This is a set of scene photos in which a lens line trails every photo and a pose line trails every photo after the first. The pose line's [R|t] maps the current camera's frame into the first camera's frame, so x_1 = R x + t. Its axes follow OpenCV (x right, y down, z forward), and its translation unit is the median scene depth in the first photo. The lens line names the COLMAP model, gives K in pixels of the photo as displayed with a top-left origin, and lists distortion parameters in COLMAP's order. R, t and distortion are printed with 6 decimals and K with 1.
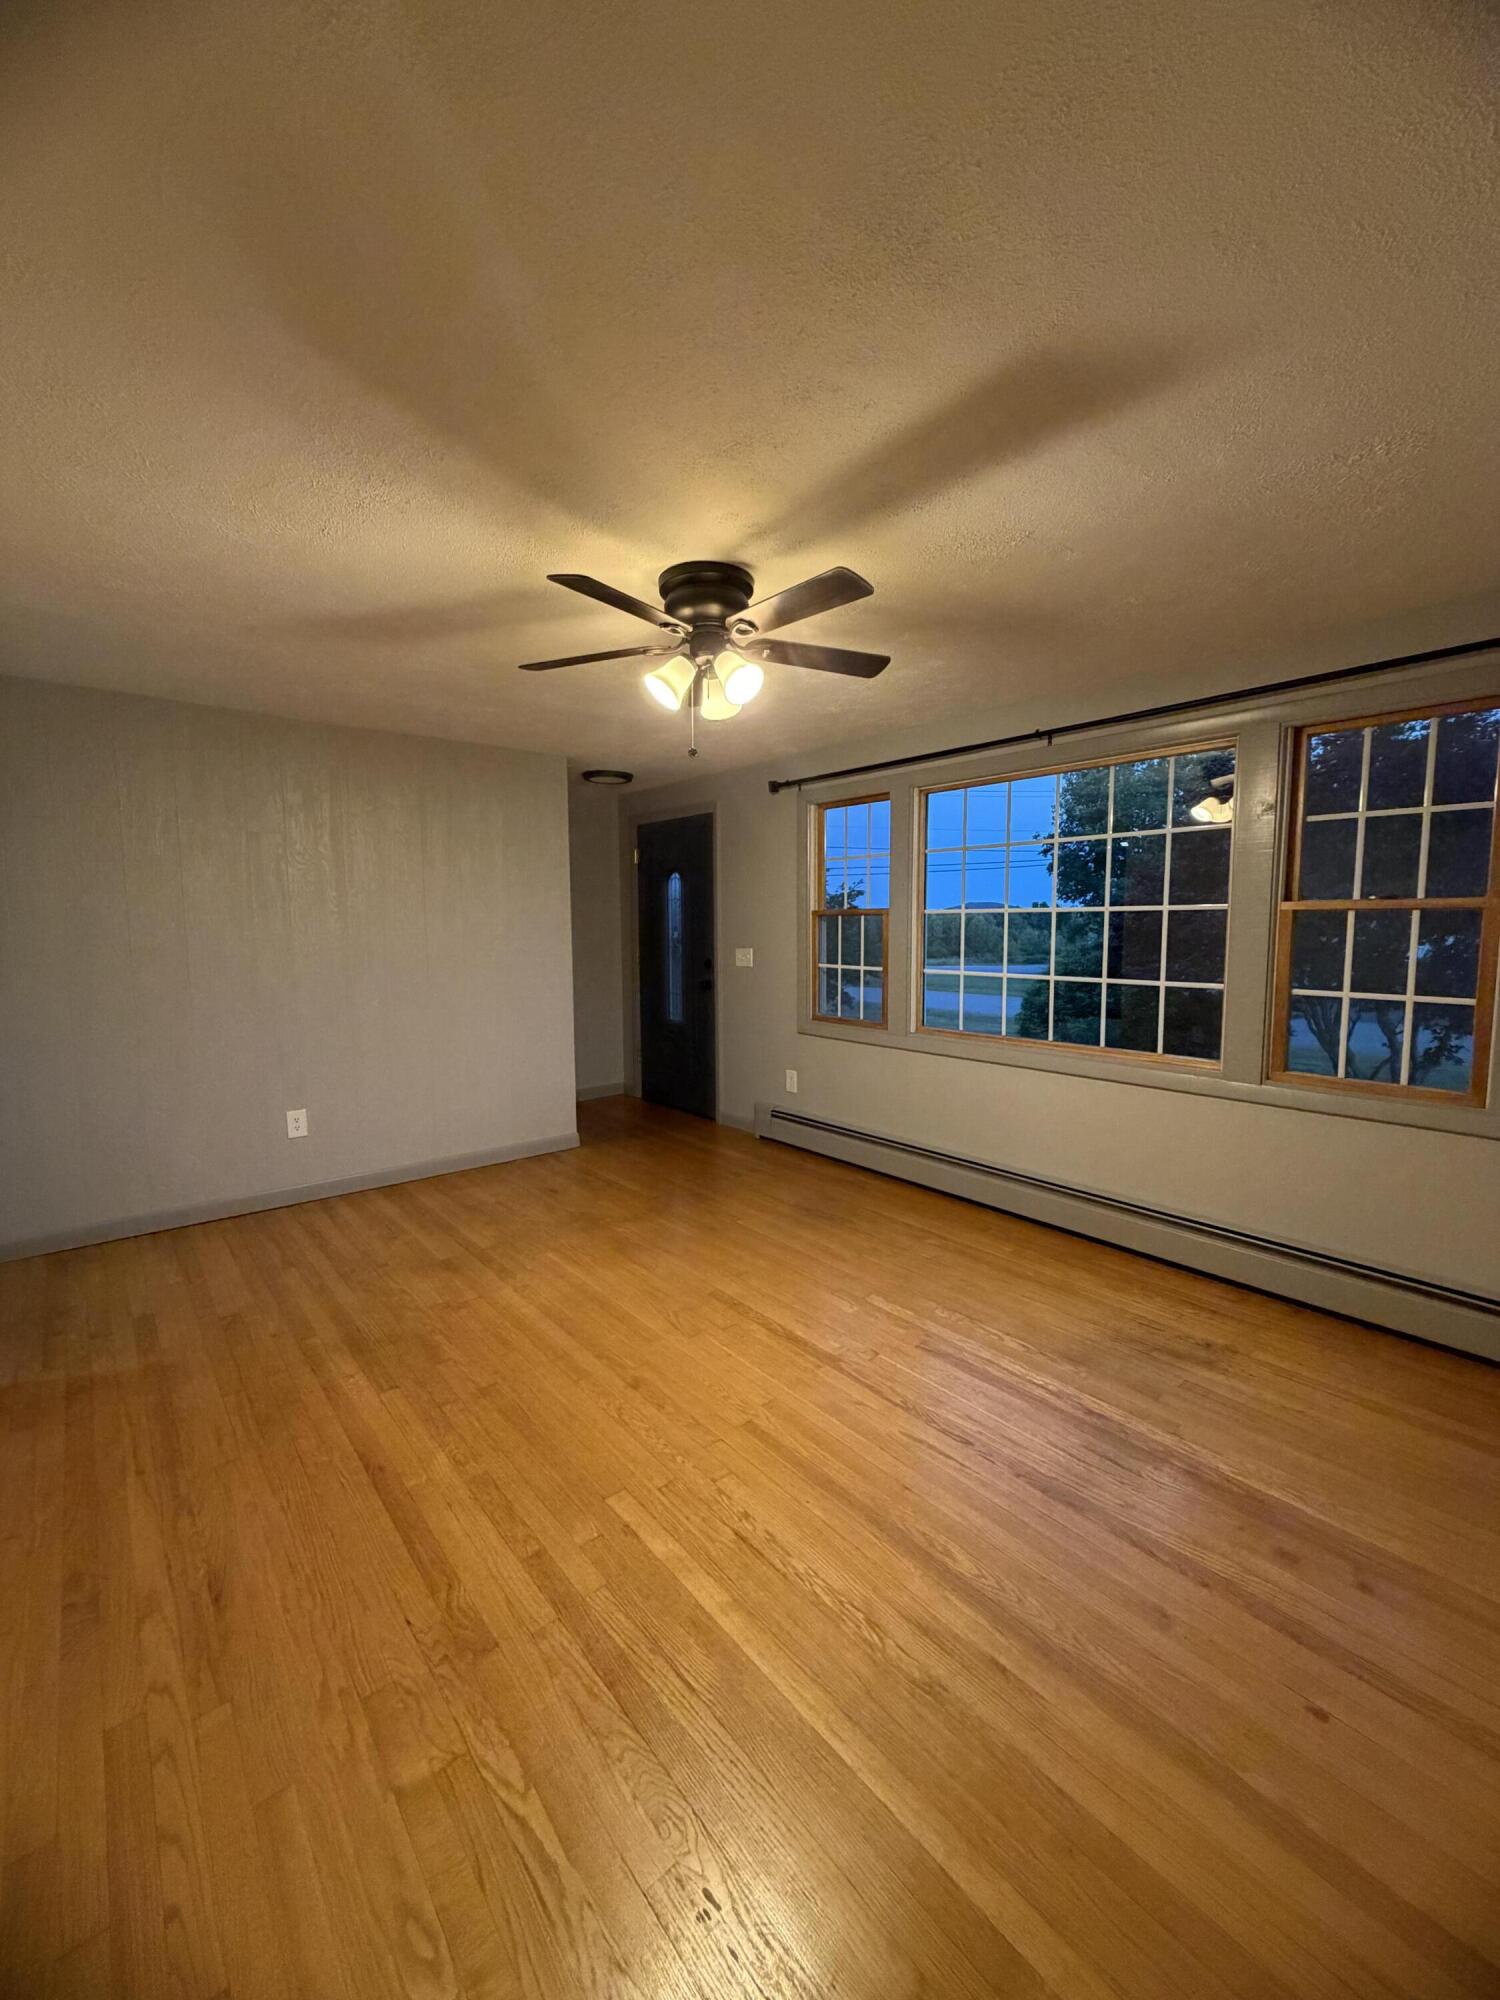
lens RADIAL K [[800.2, 0, 728.0], [0, 800.2, 983.7], [0, 0, 1]] dist [0.001399, 0.000154]
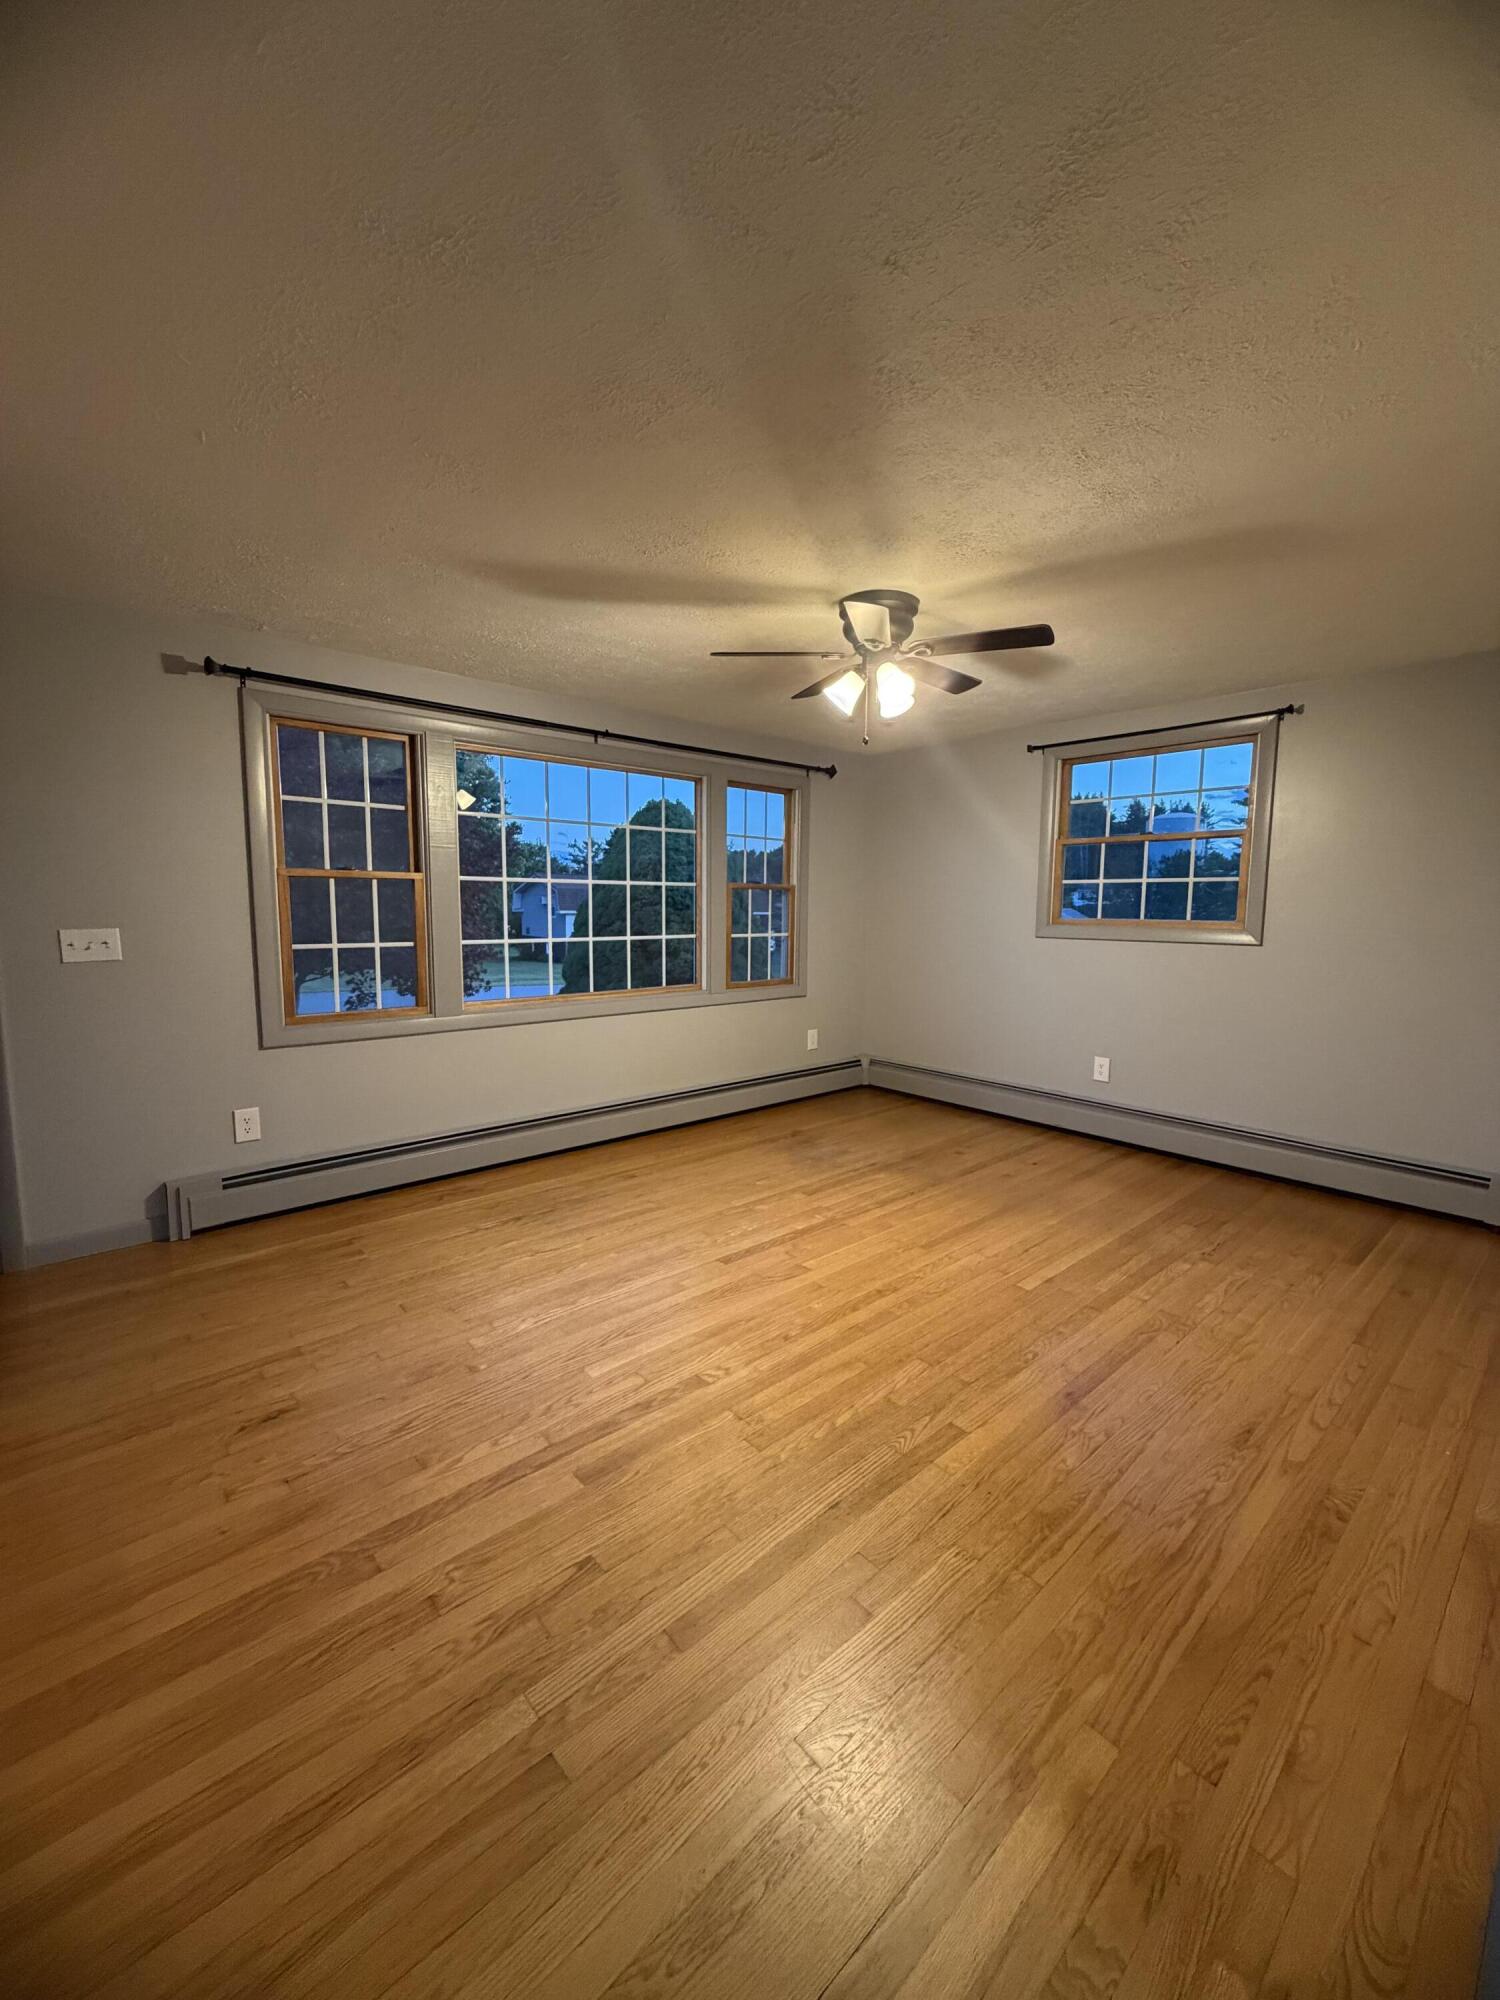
lens RADIAL K [[800.2, 0, 756.7], [0, 800.2, 998.4], [0, 0, 1]] dist [0.001399, 0.000154]
pose [[-0.043432, -0.114159, 0.992513, -1.314450], [0.066806, 0.990895, 0.116897, -0.071460], [-0.996820, 0.071383, -0.035410, 1.310877]]
